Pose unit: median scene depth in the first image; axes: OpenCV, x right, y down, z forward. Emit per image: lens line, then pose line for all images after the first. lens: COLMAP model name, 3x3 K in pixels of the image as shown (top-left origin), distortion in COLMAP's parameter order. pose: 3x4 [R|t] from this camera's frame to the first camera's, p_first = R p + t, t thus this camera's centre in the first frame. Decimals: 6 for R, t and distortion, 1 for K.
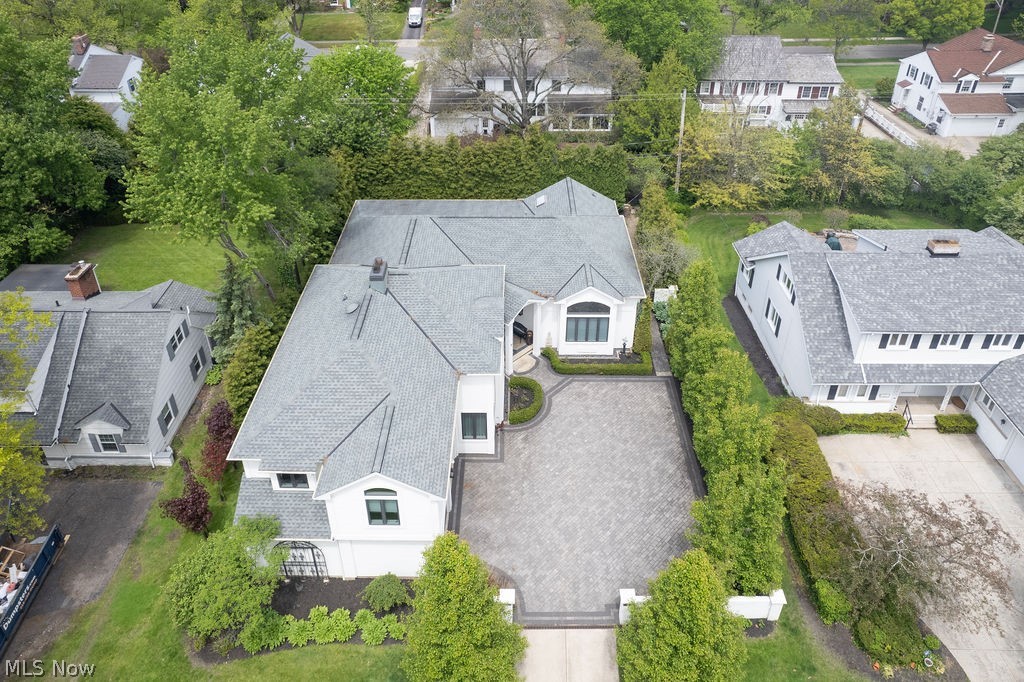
lens RADIAL K [[659.2, 0, 514.2], [0, 659.2, 308.0], [0, 0, 1]] dist [-0.021409, 0.000183]
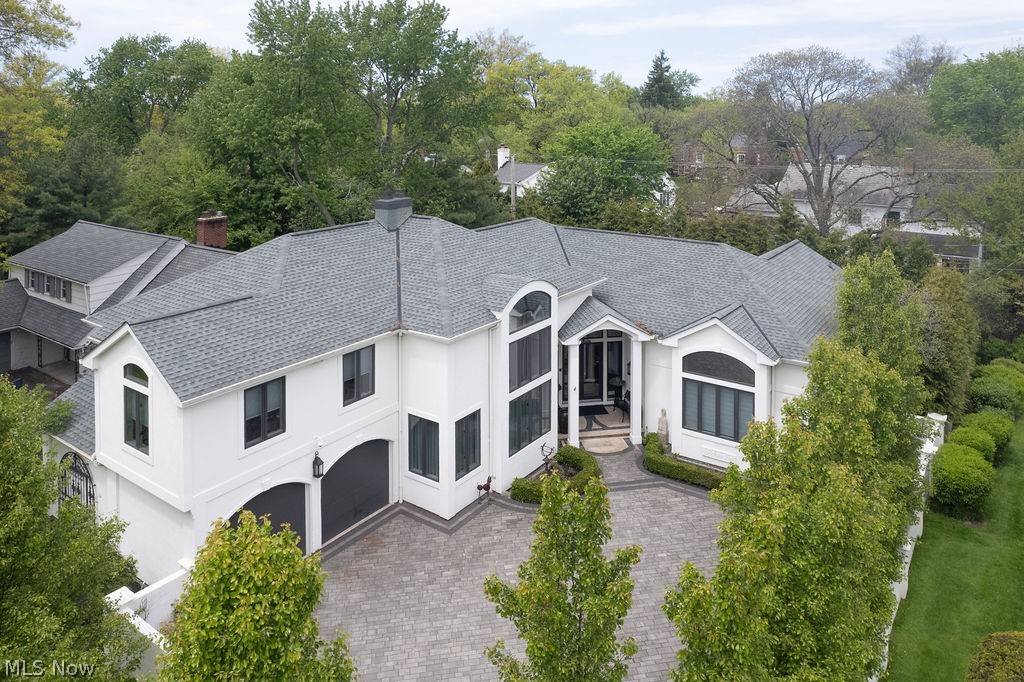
lens RADIAL K [[734.9, 0, 508.0], [0, 734.9, 196.7], [0, 0, 1]] dist [-0.030598, 0.001144]
pose [[0.820340, 0.066319, -0.568018, 0.330961], [-0.337313, 0.858187, -0.386956, 0.192631], [0.461804, 0.509035, 0.726375, 0.382087]]
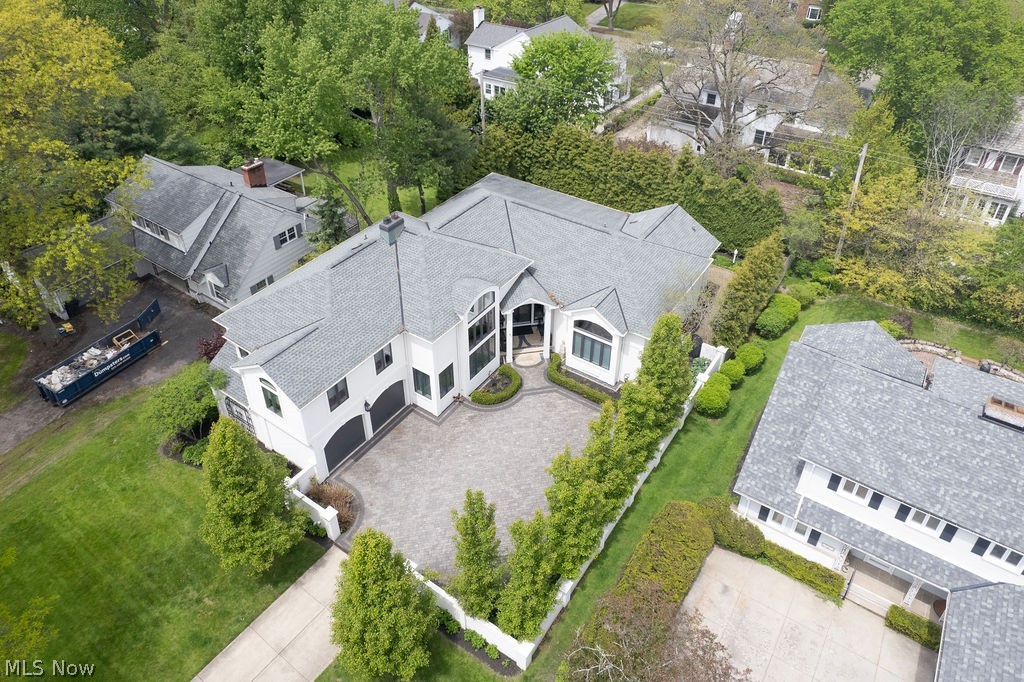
lens RADIAL K [[636.8, 0, 503.6], [0, 636.8, 348.0], [0, 0, 1]] dist [-0.006401, 0.001537]
pose [[0.826238, 0.365586, -0.428576, 0.437684], [-0.334853, 0.930540, 0.148220, -0.072448], [0.452994, 0.021045, 0.891265, 0.093311]]
